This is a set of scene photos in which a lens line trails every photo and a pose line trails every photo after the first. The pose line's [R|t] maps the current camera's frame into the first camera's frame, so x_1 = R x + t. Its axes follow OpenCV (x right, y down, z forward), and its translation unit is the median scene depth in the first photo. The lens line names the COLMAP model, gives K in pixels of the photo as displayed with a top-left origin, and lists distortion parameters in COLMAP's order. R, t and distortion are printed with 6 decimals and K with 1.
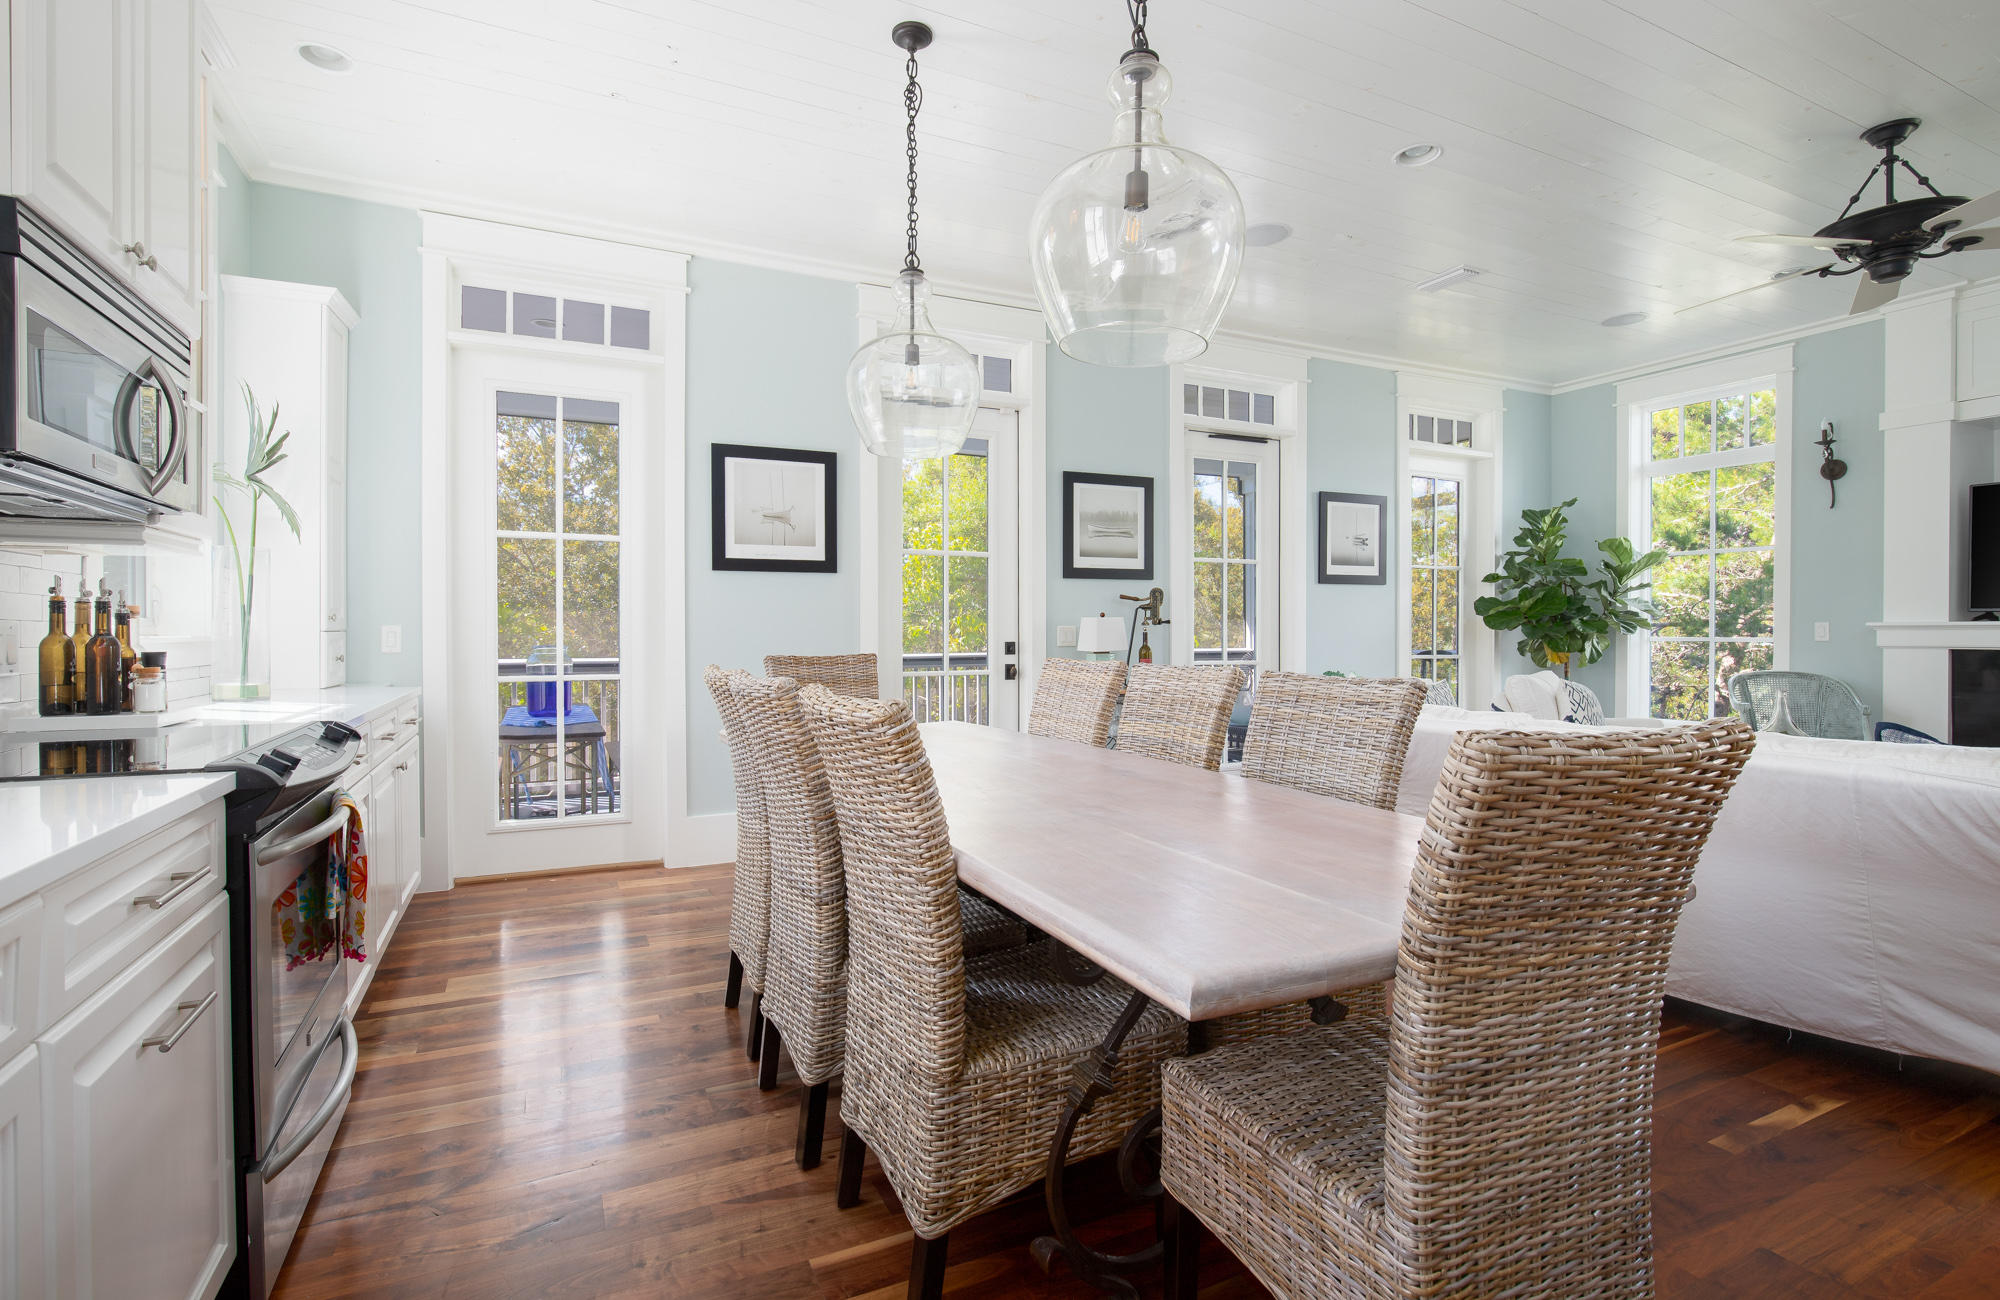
lens RADIAL K [[922.2, 0, 974.2], [0, 922.2, 642.9], [0, 0, 1]] dist [-0.017274, -0.000234]
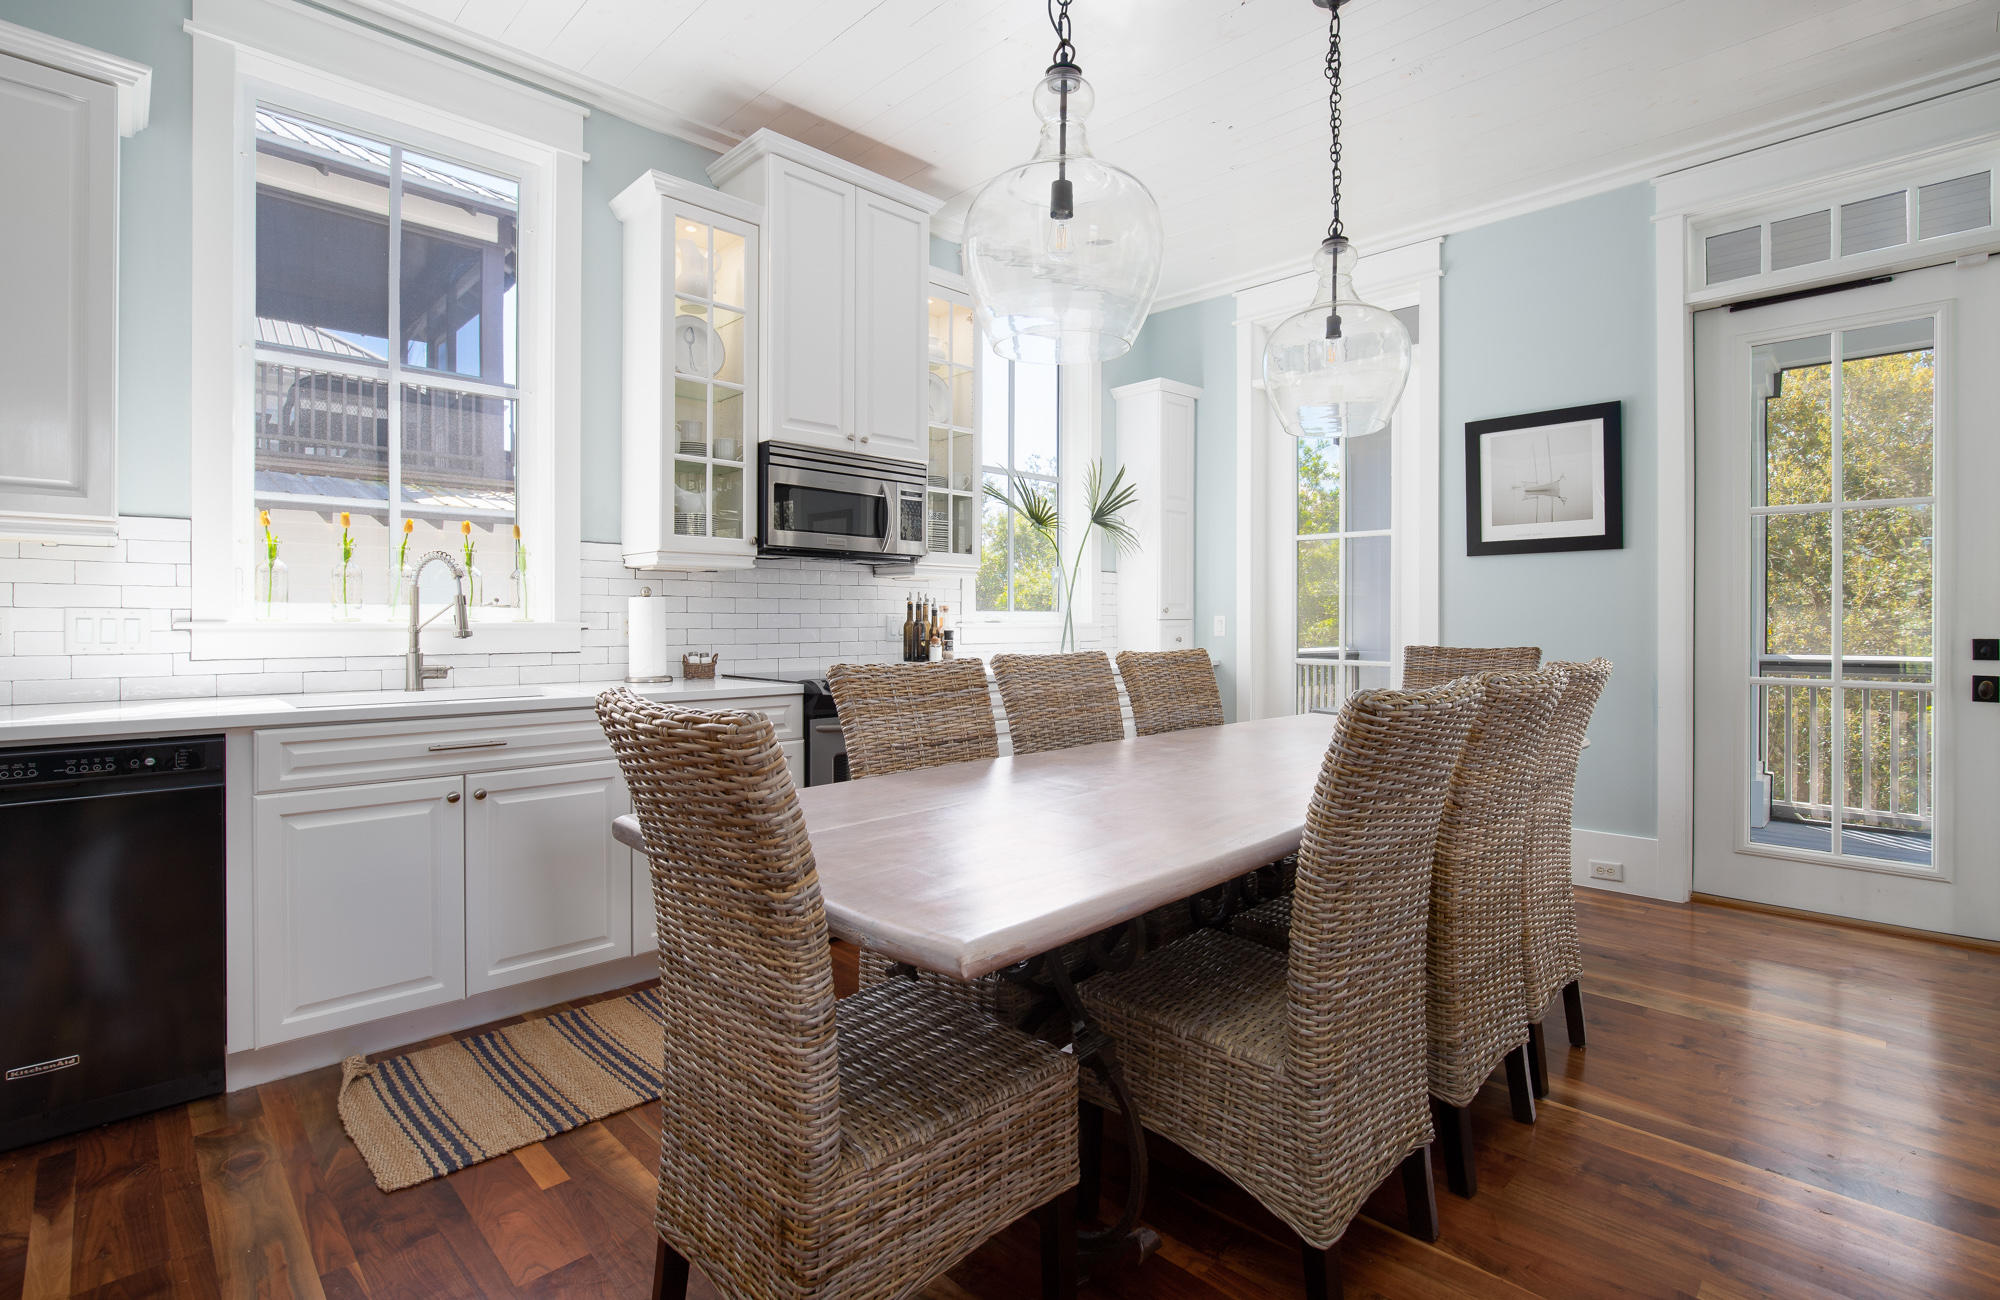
lens RADIAL K [[939.9, 0, 1024.6], [0, 939.9, 616.6], [0, 0, 1]] dist [-0.002308, -0.000174]
pose [[0.349834, -0.000965, -0.936811, 0.342085], [-0.013104, 0.999897, -0.005924, -0.003697], [0.936720, 0.014348, 0.349786, 0.173072]]
